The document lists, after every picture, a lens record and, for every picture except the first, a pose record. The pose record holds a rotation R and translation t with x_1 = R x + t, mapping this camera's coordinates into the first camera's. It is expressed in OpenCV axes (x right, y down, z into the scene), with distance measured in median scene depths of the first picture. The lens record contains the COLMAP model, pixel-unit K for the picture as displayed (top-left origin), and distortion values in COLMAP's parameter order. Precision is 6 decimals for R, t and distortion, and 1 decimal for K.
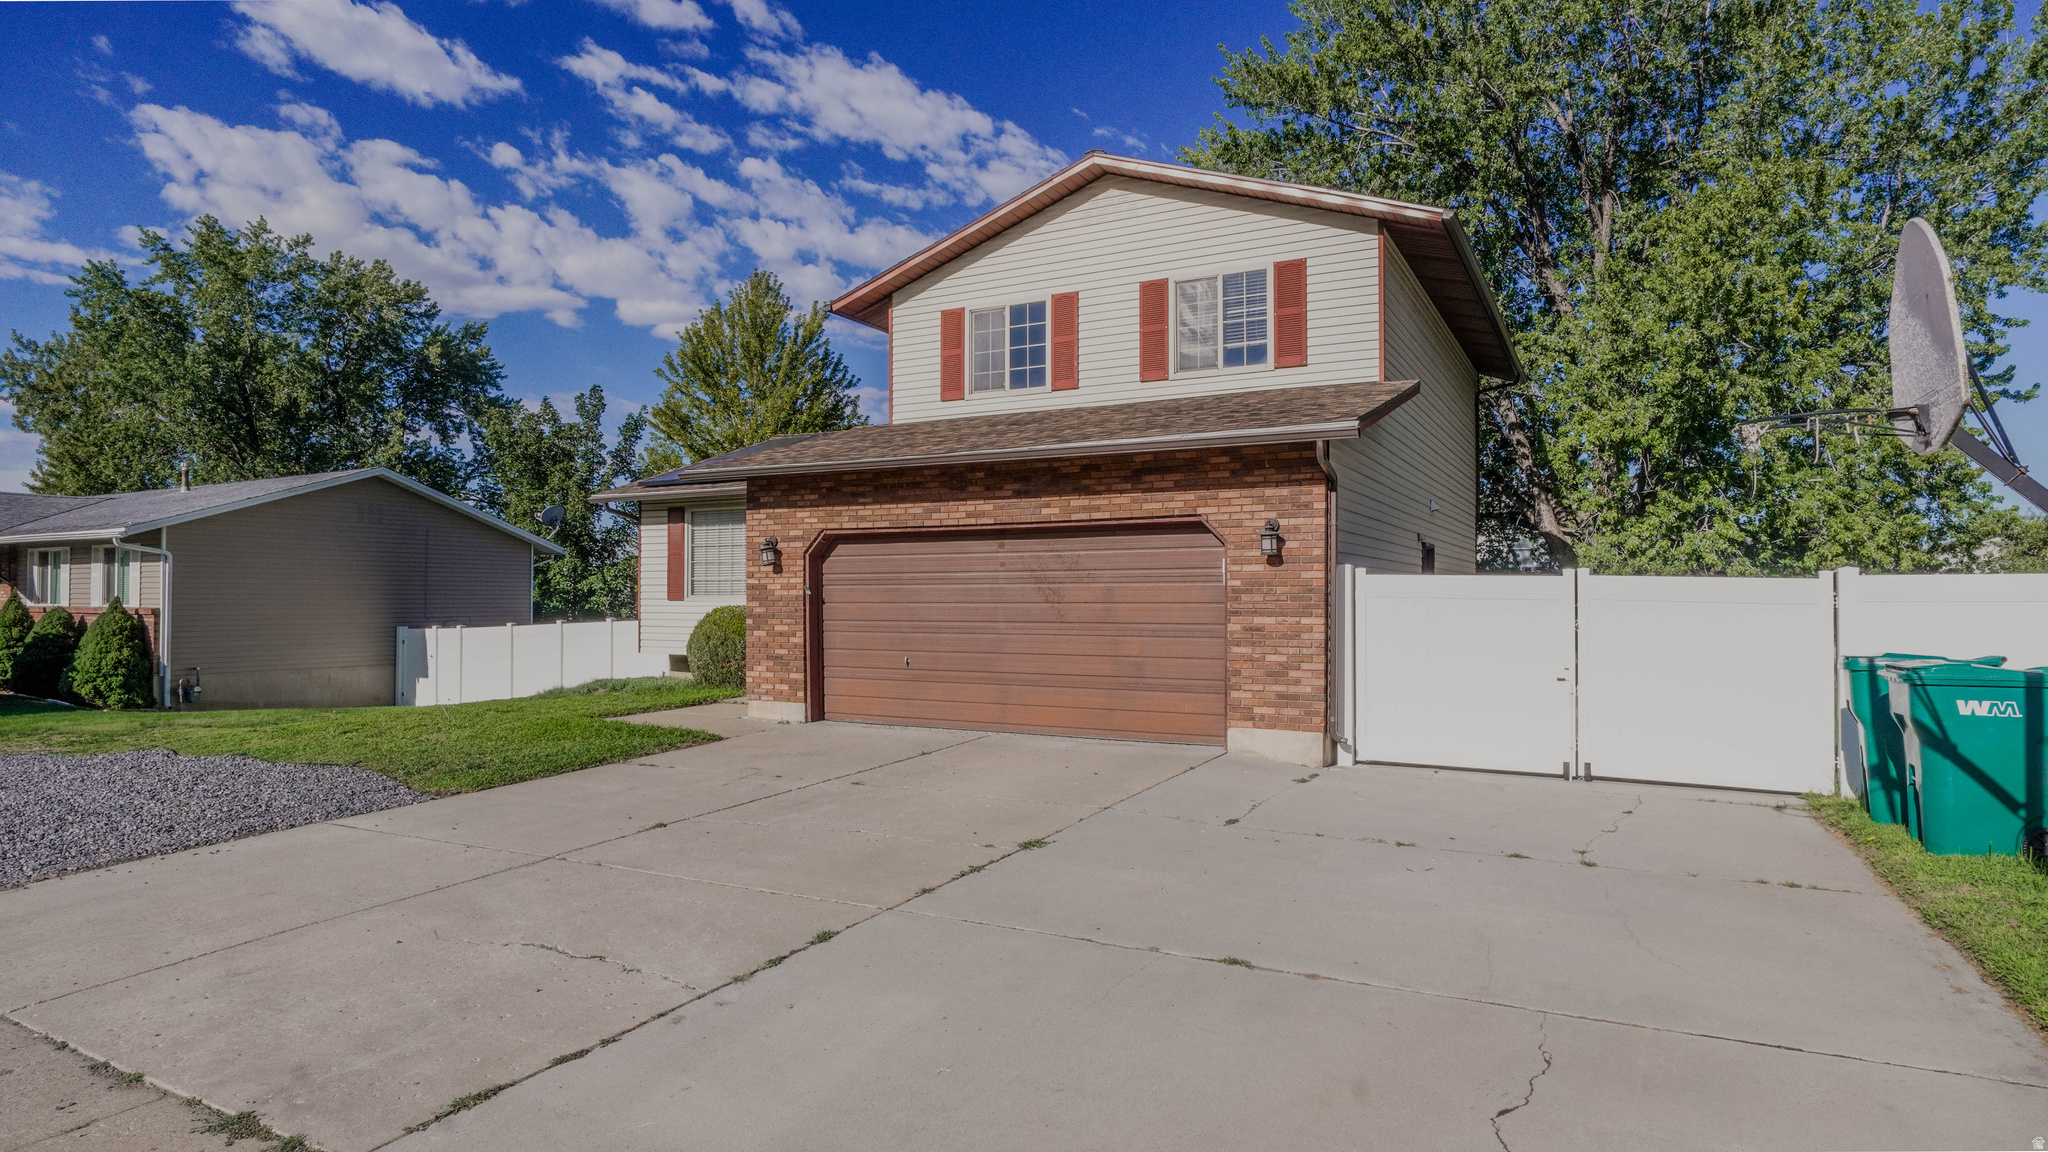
lens RADIAL K [[1100.0, 0, 1022.2], [0, 1100.0, 579.4], [0, 0, 1]] dist [-0.035387, 0.001532]
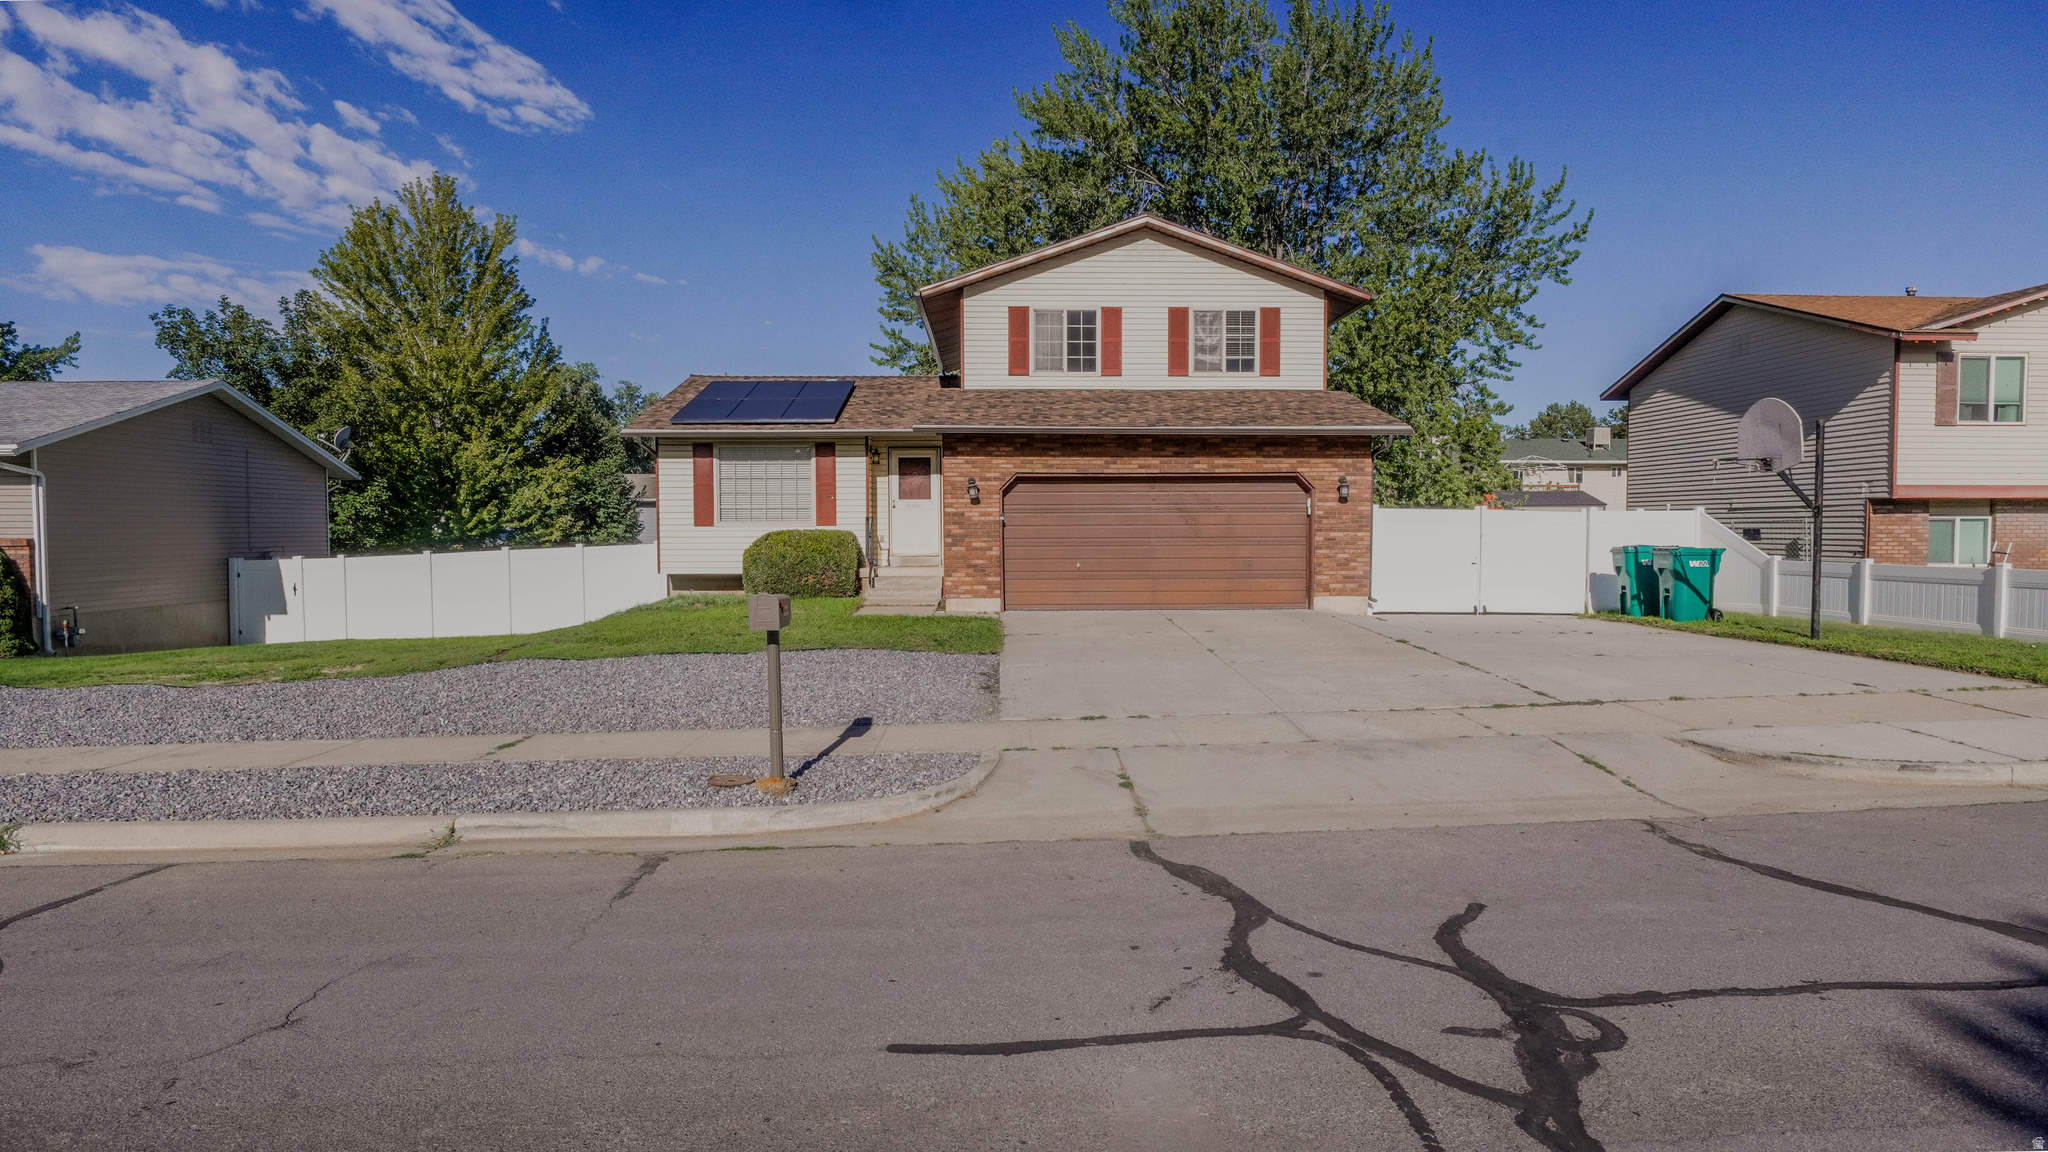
lens RADIAL K [[1128.7, 0, 1024.0], [0, 1128.7, 576.0], [0, 0, 1]] dist [-0.029182, 0.002031]
pose [[0.866285, -0.024481, 0.498950, -0.798651], [-0.005494, 0.998271, 0.058520, 0.001100], [-0.499520, -0.053437, 0.864653, -0.220157]]
